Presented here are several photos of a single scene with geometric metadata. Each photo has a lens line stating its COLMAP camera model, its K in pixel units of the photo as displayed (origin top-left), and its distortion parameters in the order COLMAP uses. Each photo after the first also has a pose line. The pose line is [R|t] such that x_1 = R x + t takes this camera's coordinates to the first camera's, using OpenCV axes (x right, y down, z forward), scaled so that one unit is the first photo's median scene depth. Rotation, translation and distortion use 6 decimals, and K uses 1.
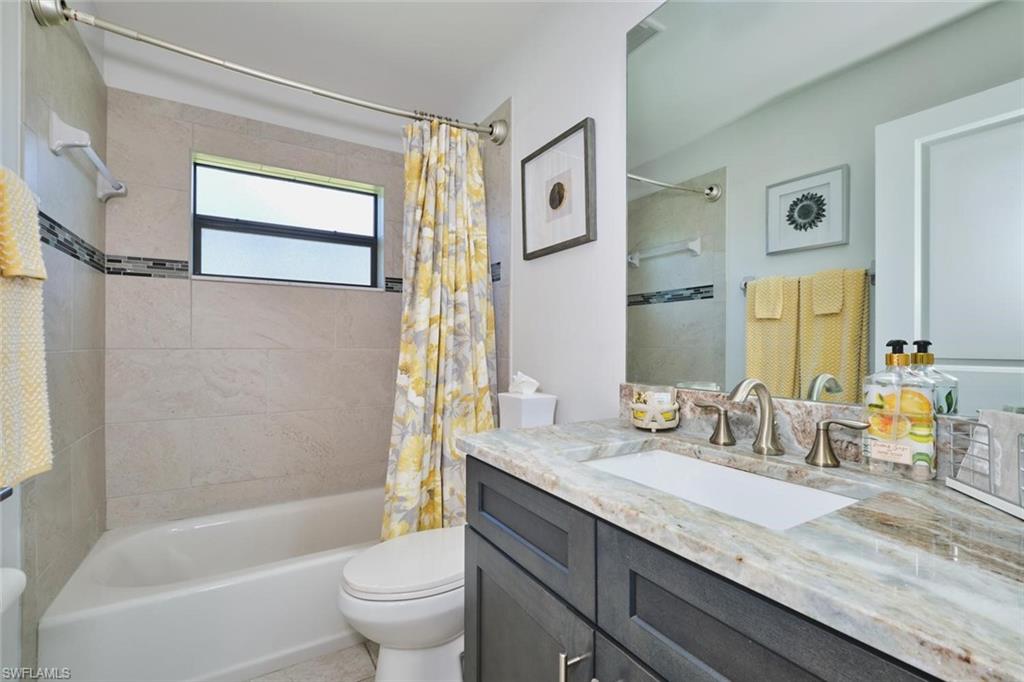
lens RADIAL K [[450.6, 0, 507.2], [0, 450.6, 342.5], [0, 0, 1]] dist [0.001801, -0.002931]
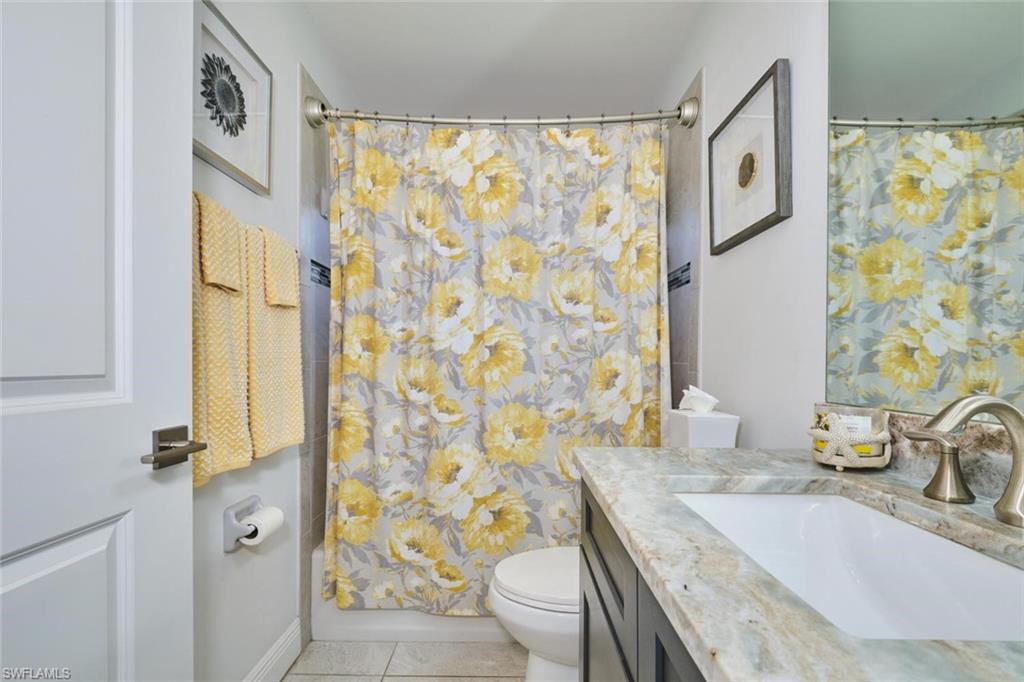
lens RADIAL K [[450.6, 0, 511.8], [0, 450.6, 364.2], [0, 0, 1]] dist [0.001801, -0.002931]
pose [[0.855612, 0.002262, -0.517613, 0.245191], [-0.000175, 0.999992, 0.004079, 0.028742], [0.517618, -0.003400, 0.855605, 0.127320]]
